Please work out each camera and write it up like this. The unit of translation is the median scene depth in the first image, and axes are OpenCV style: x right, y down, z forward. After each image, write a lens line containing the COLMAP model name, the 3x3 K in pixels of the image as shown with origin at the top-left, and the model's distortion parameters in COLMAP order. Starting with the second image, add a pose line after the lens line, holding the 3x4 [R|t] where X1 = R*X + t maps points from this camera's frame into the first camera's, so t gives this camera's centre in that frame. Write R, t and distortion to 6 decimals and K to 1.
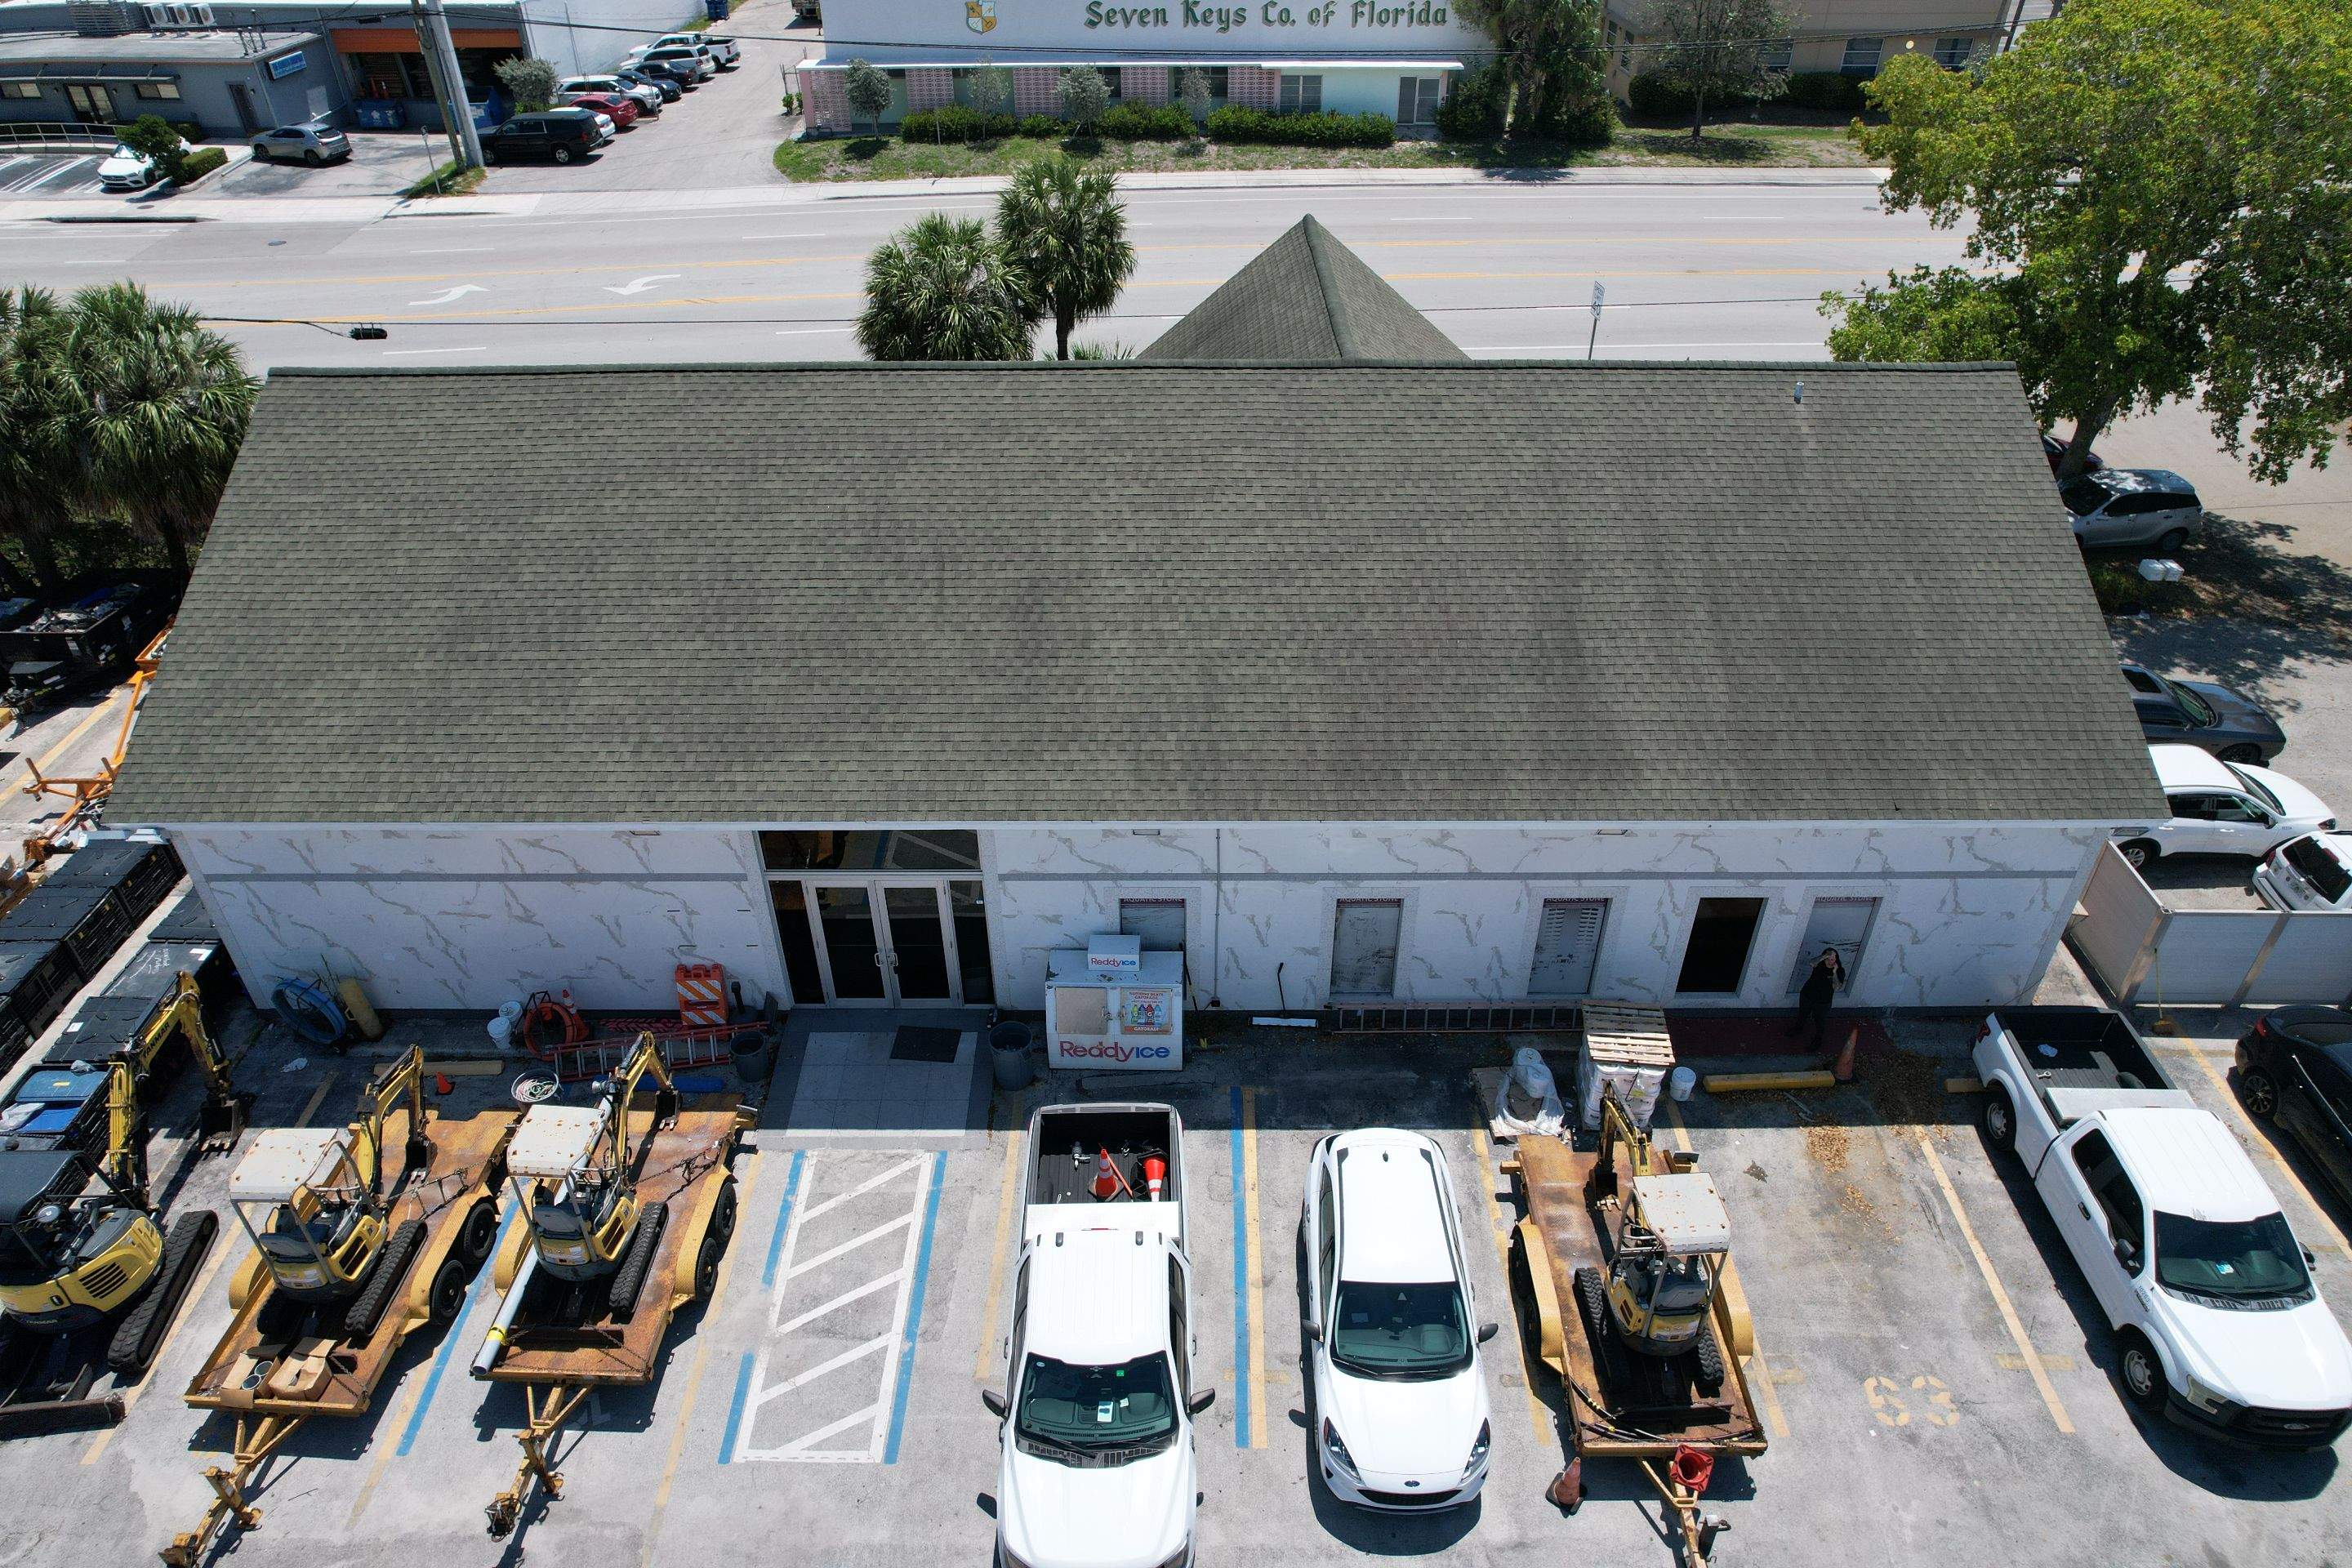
lens RADIAL K [[1503.4, 0, 1179.0], [0, 1503.4, 782.7], [0, 0, 1]] dist [-0.077772, 0.070301]
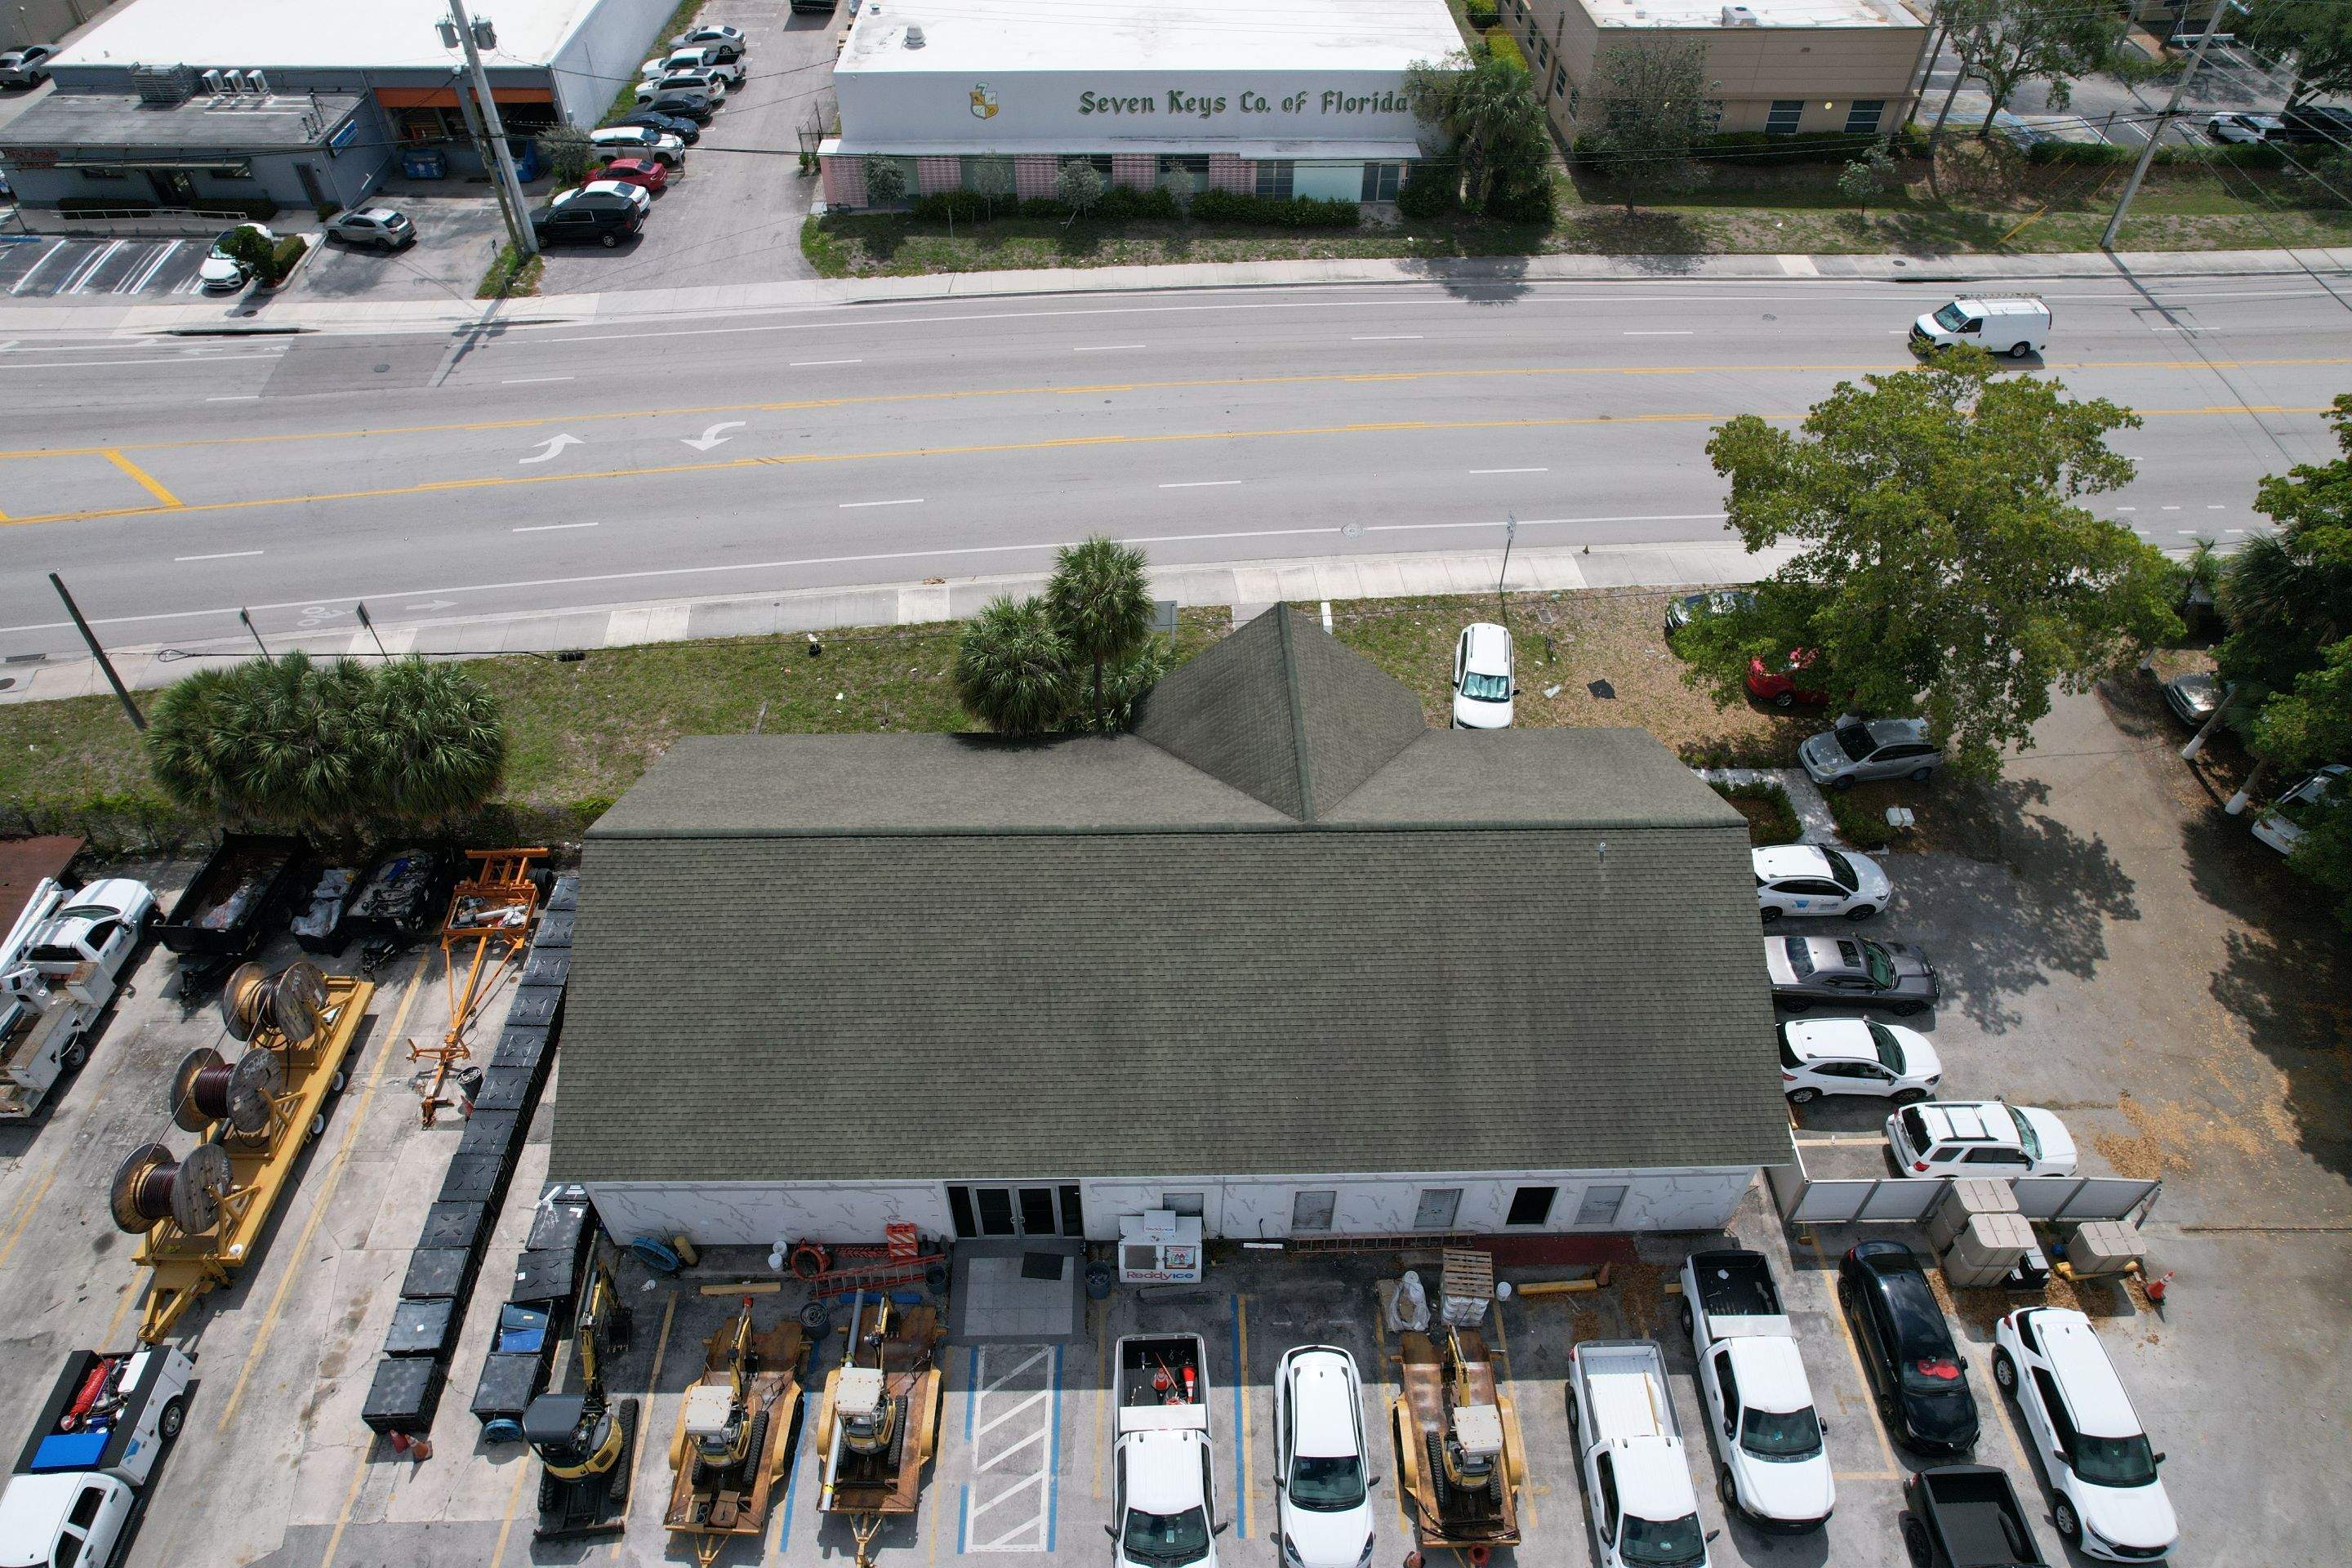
lens RADIAL K [[1503.4, 0, 1179.0], [0, 1503.4, 782.7], [0, 0, 1]] dist [-0.077772, 0.070301]
pose [[0.999752, -0.008547, 0.020575, -0.050937], [0.005176, 0.987321, 0.158654, -0.608197], [-0.021670, -0.158508, 0.987120, -0.525343]]
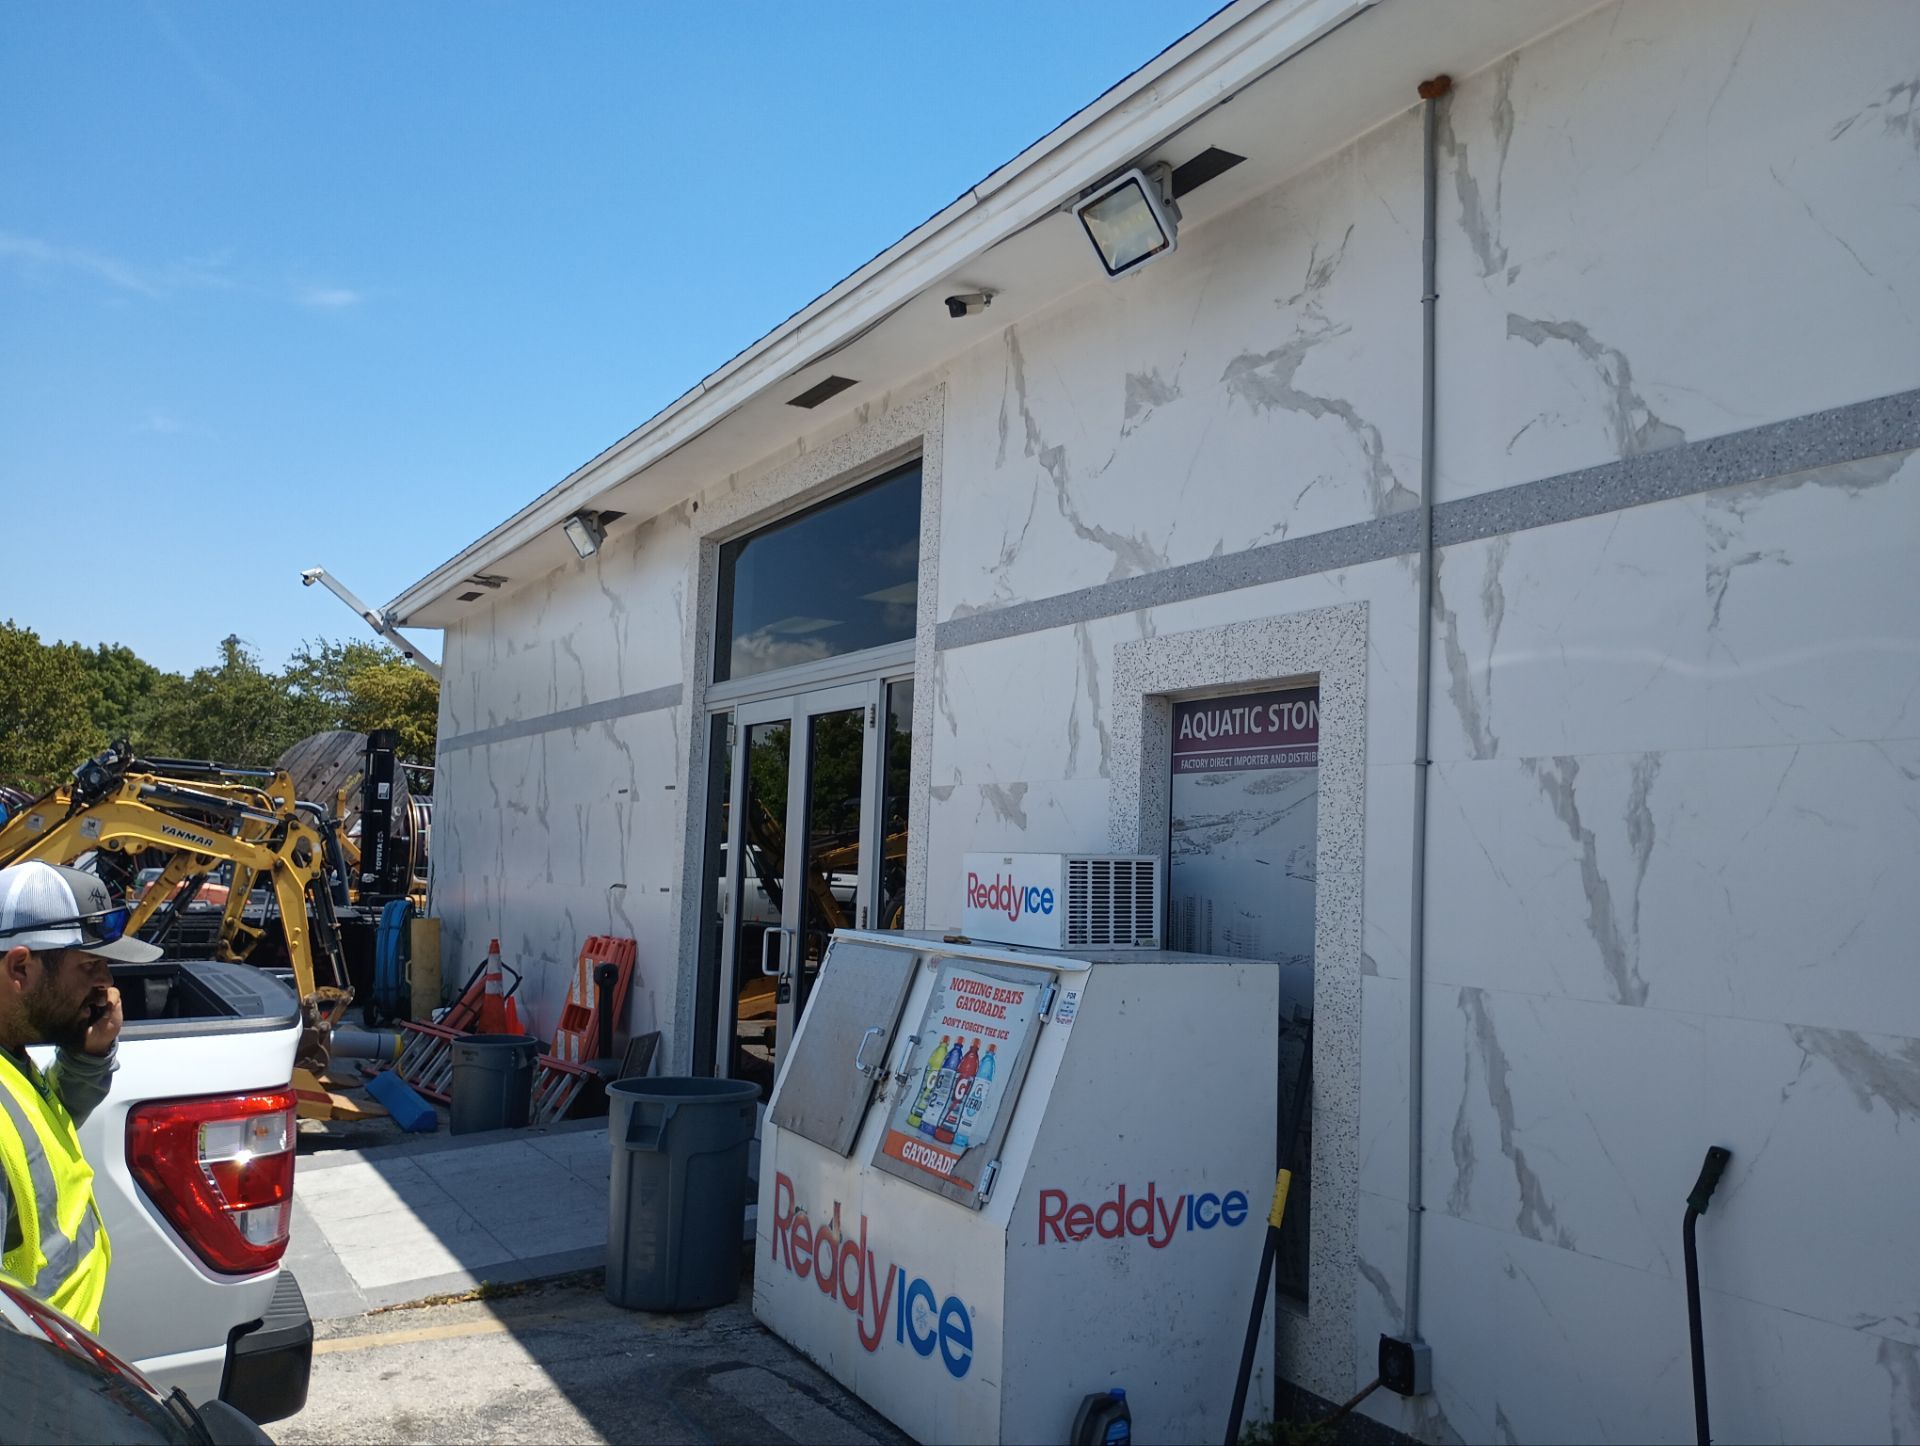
lens RADIAL K [[1592.2, 0, 957.8], [0, 1592.2, 722.8], [0, 0, 1]] dist [0.026545, -0.011072]
pose [[0.480772, -0.050329, -0.875400, 0.181377], [-0.535753, 0.773464, -0.338706, 0.187303], [0.694137, 0.631839, 0.344896, 0.866934]]
